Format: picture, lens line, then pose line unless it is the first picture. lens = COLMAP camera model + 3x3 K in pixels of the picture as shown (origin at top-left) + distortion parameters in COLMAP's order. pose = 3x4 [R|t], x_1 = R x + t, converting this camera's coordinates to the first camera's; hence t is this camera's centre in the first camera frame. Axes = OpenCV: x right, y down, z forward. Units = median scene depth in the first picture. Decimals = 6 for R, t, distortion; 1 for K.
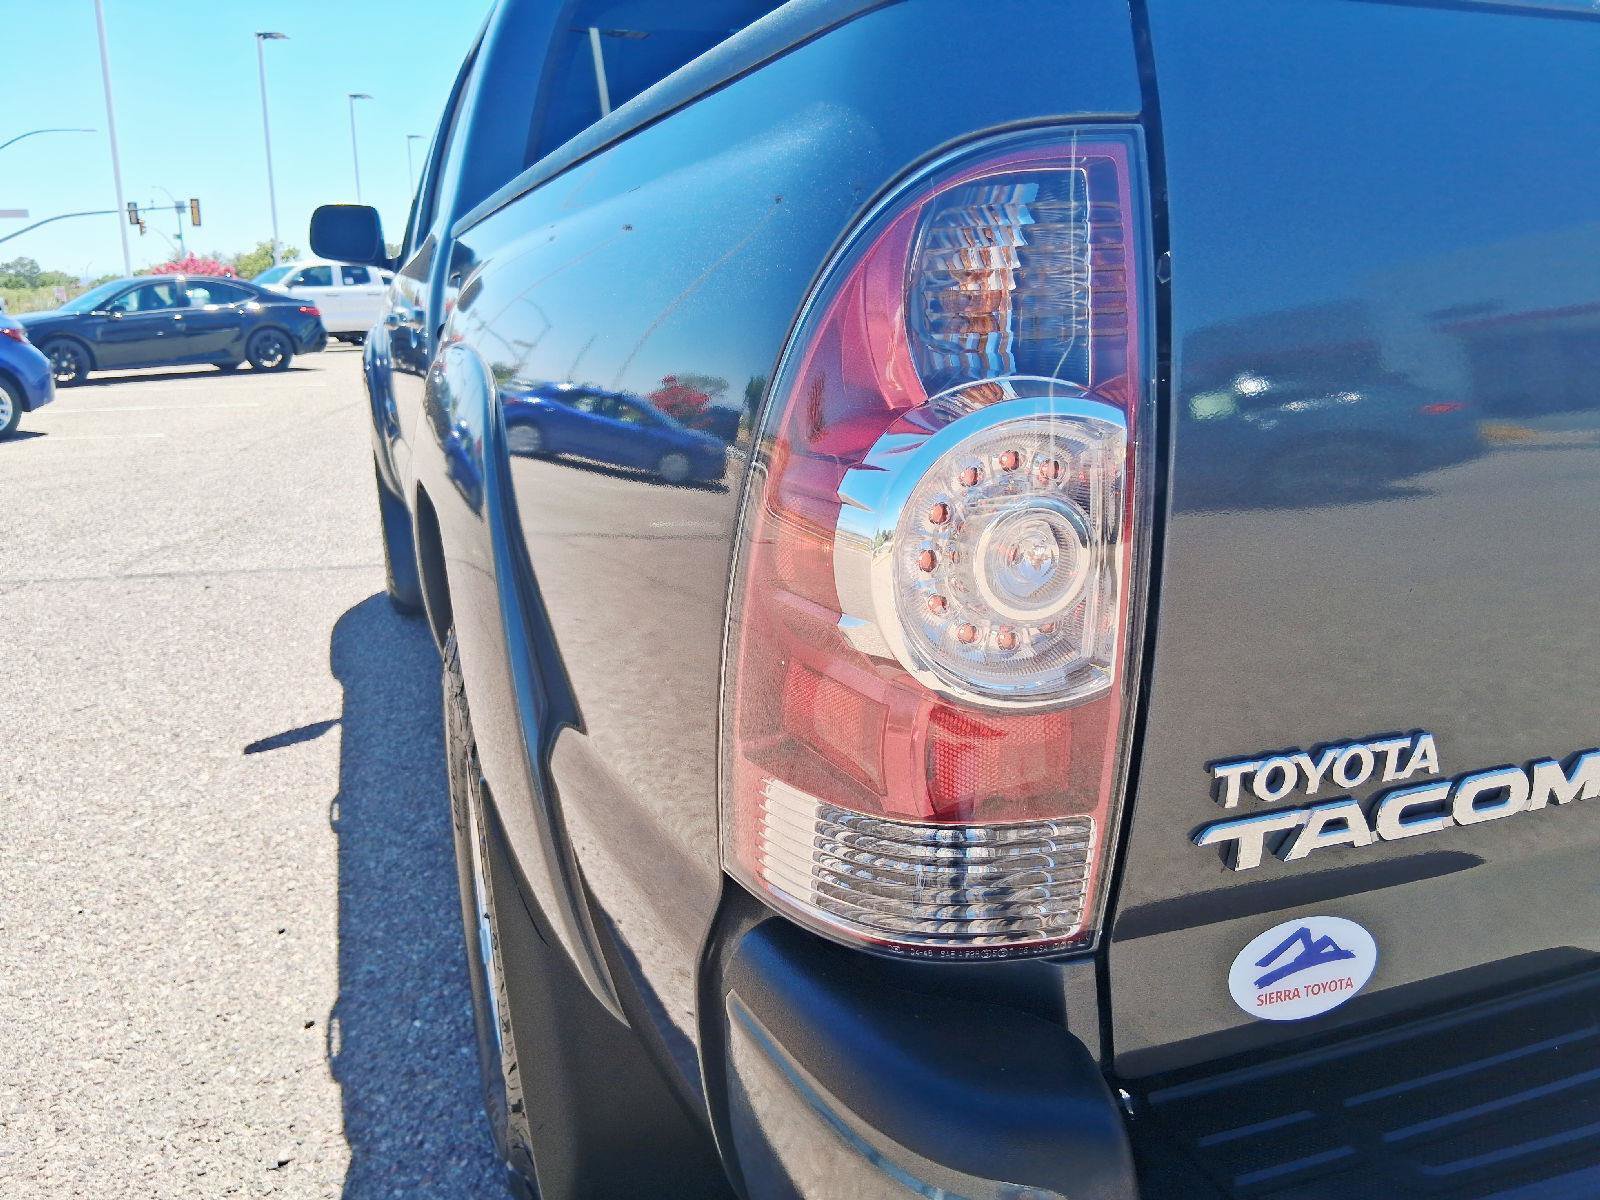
lens RADIAL K [[1266.4, 0, 773.7], [0, 1266.4, 604.5], [0, 0, 1]] dist [0.097585, -0.207307]
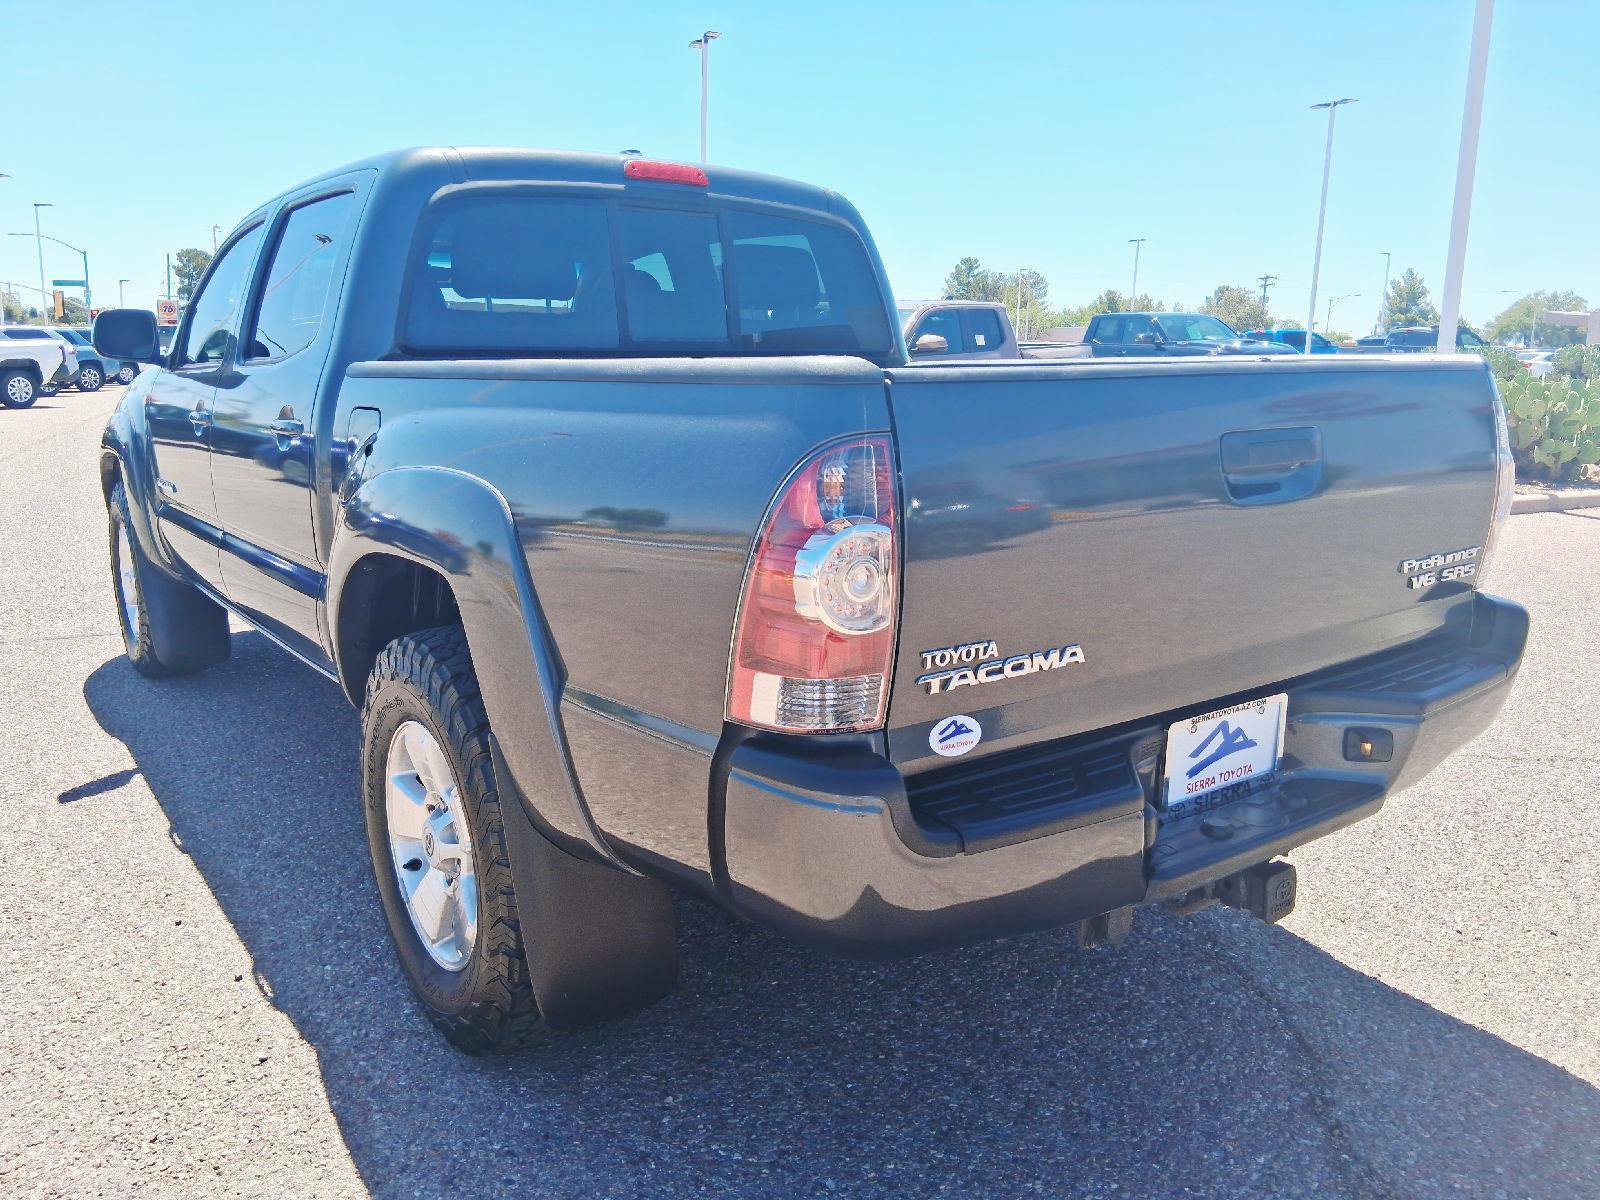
lens RADIAL K [[1273.0, 0, 800.0], [0, 1273.0, 600.0], [0, 0, 1]] dist [0.053253, -0.051137]
pose [[0.954822, -0.036742, 0.294899, -0.663992], [0.050575, 0.997942, -0.039416, 0.098456], [-0.292844, 0.052549, 0.954715, -1.443999]]
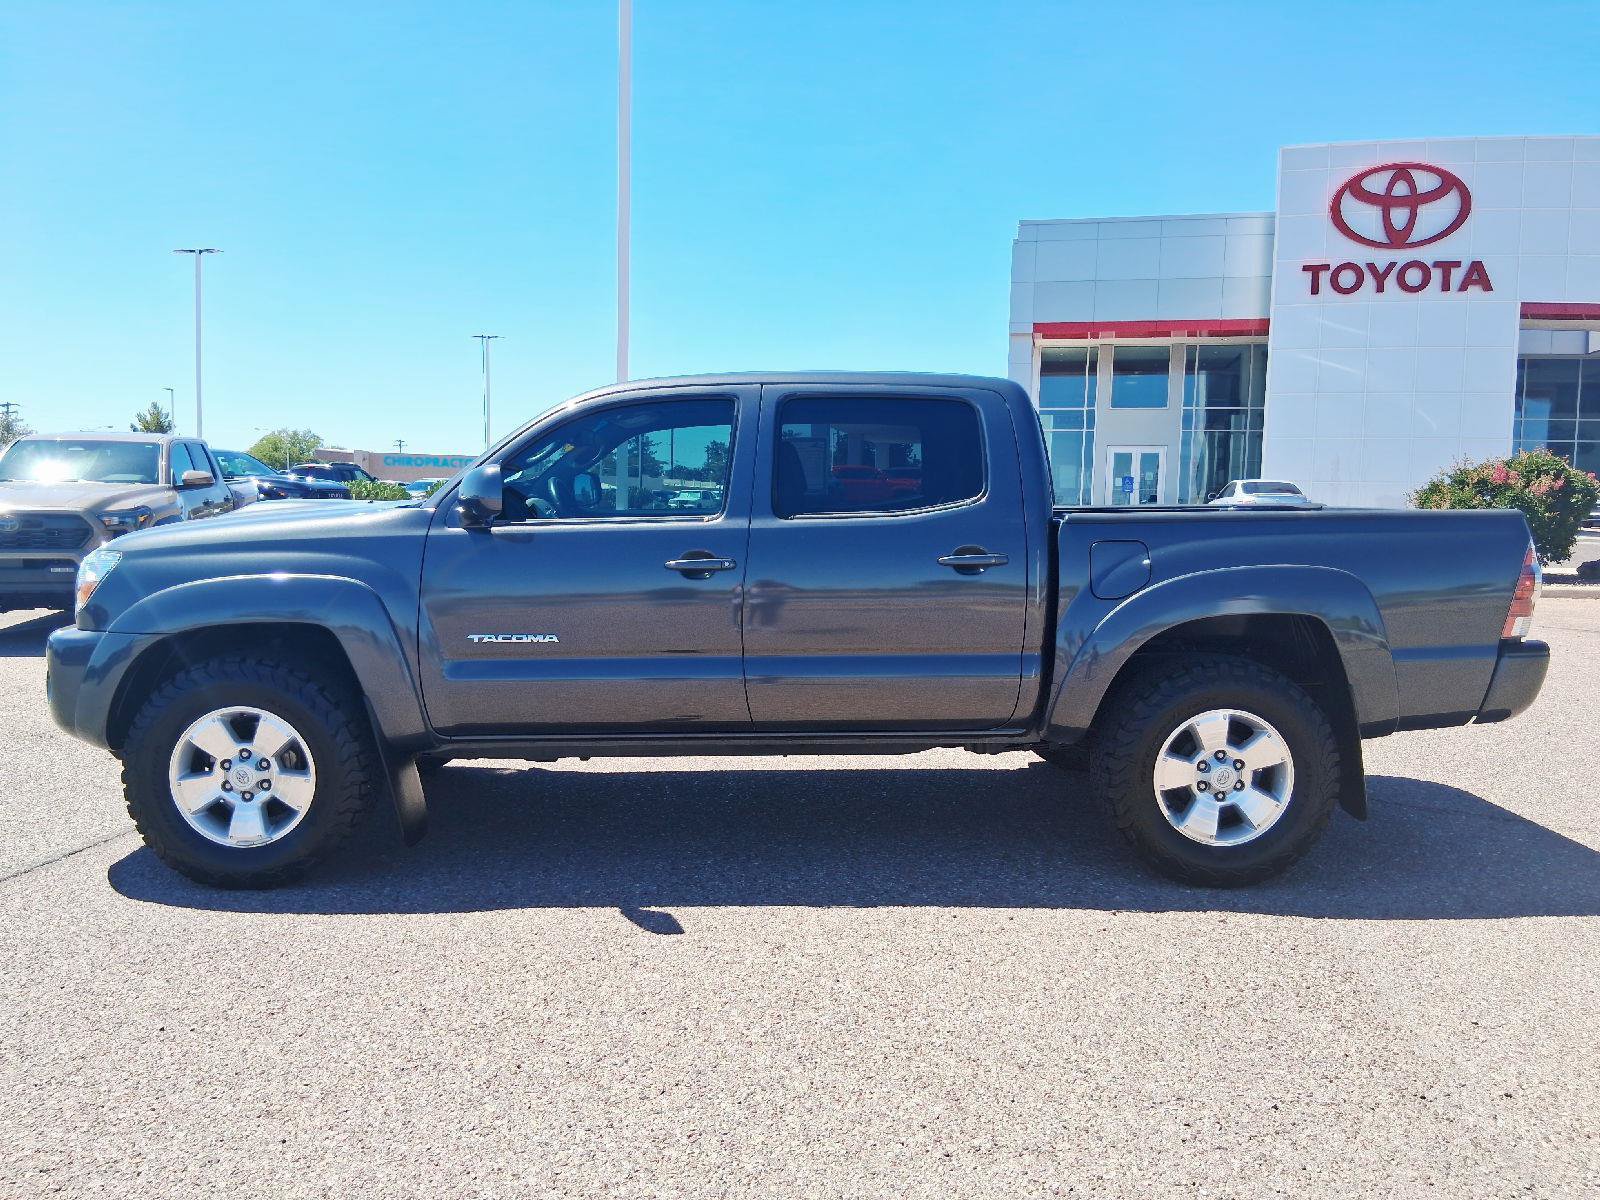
lens RADIAL K [[1310.8, 0, 800.0], [0, 1310.8, 600.0], [0, 0, 1]] dist [-0.003920, -0.016094]
pose [[0.297173, -0.069653, 0.952280, -8.110250], [0.220085, 0.975477, 0.002669, -0.853148], [-0.929113, 0.208789, 0.305215, 2.544383]]
